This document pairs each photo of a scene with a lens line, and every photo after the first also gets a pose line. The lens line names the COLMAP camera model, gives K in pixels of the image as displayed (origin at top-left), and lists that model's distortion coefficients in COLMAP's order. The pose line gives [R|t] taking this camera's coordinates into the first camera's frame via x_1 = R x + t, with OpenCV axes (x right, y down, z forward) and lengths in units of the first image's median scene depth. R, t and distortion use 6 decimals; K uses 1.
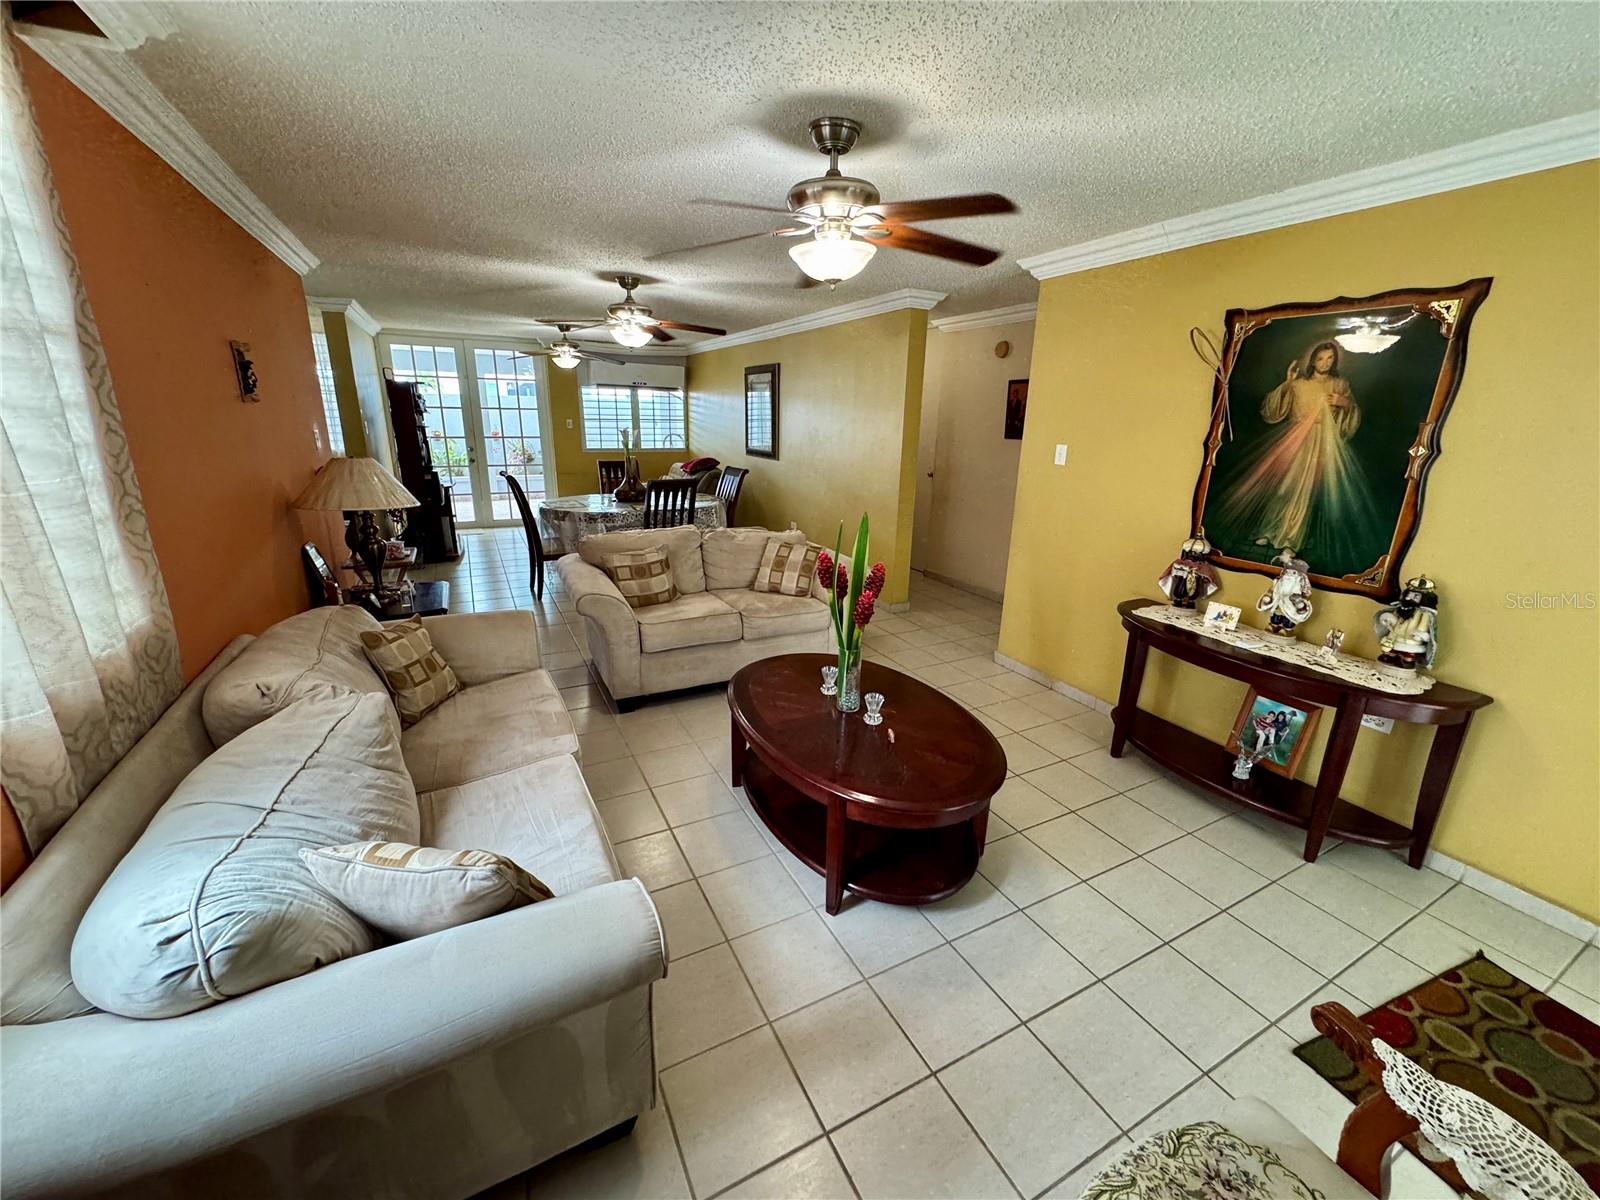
lens RADIAL K [[637.6, 0, 793.2], [0, 637.6, 597.4], [0, 0, 1]] dist [0.034749, -0.000033]
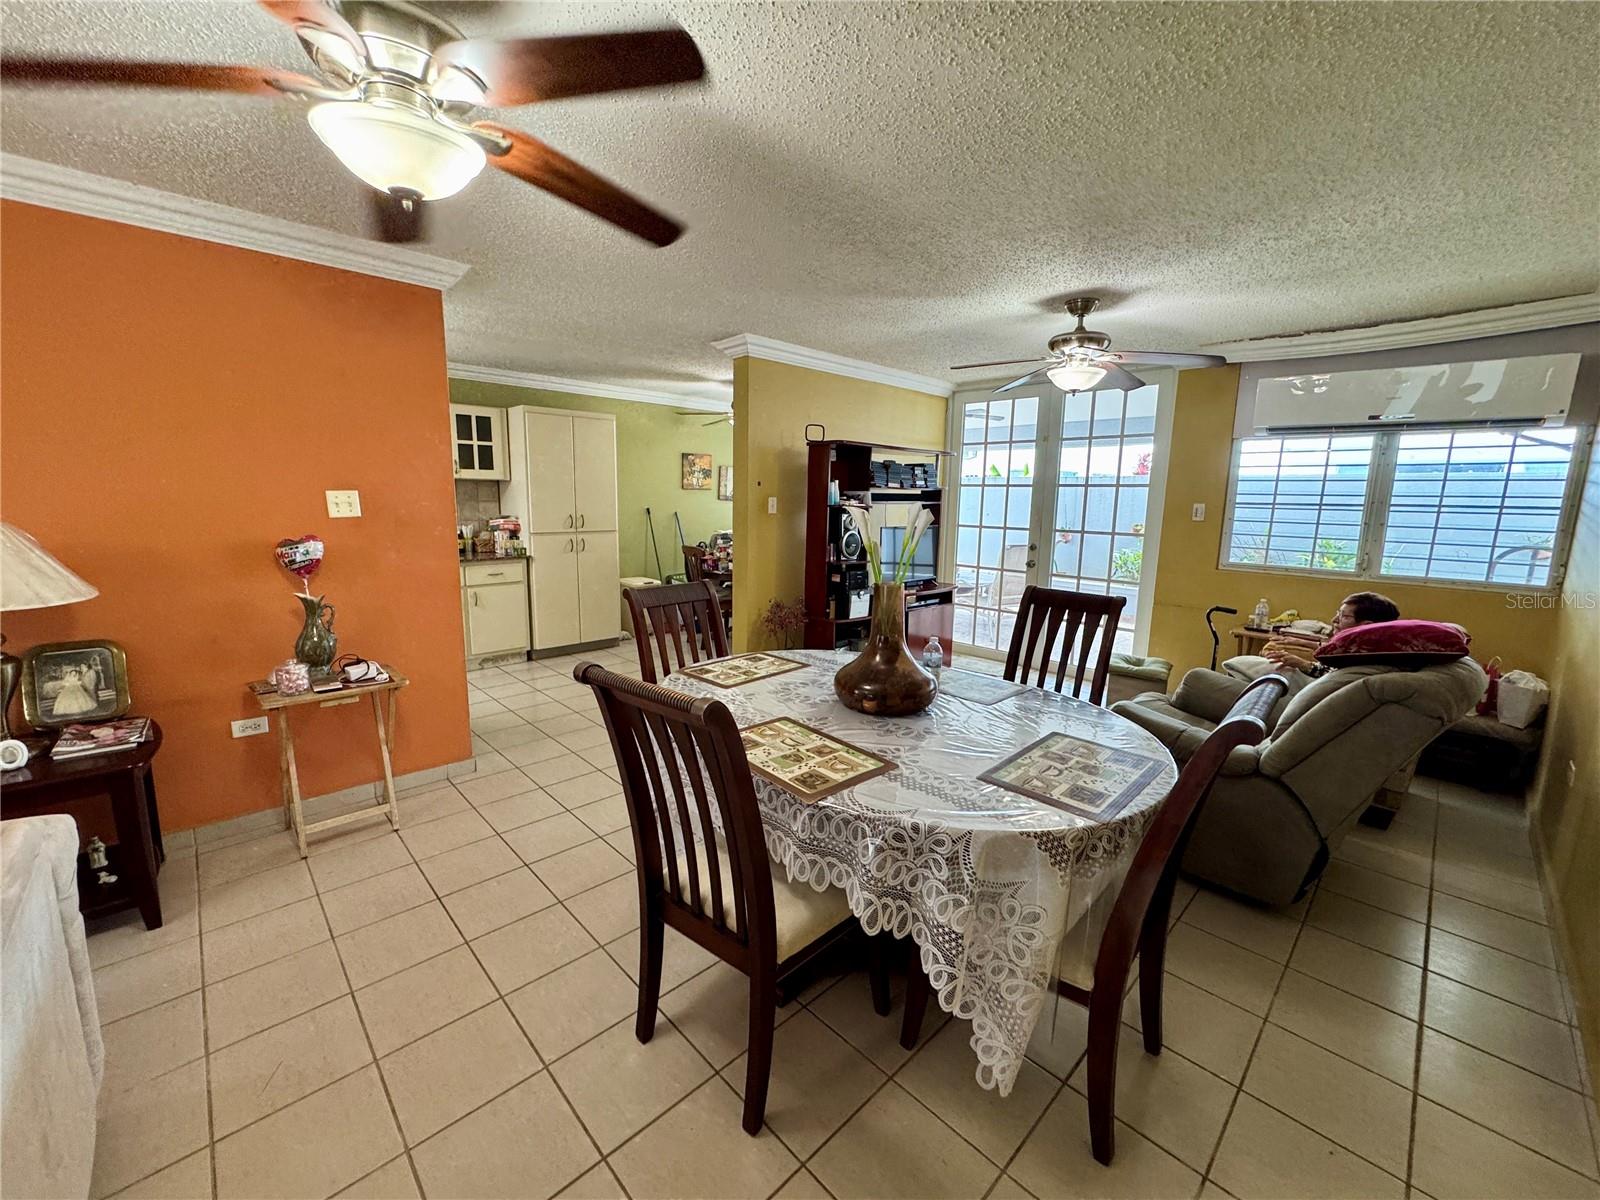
lens RADIAL K [[638.6, 0, 799.4], [0, 638.6, 597.1], [0, 0, 1]] dist [-0.002327, -0.000007]
pose [[0.294528, 0.143565, -0.944798, 0.042139], [-0.283173, 0.957362, 0.057199, -0.143980], [0.912725, 0.250694, 0.322623, 0.561000]]
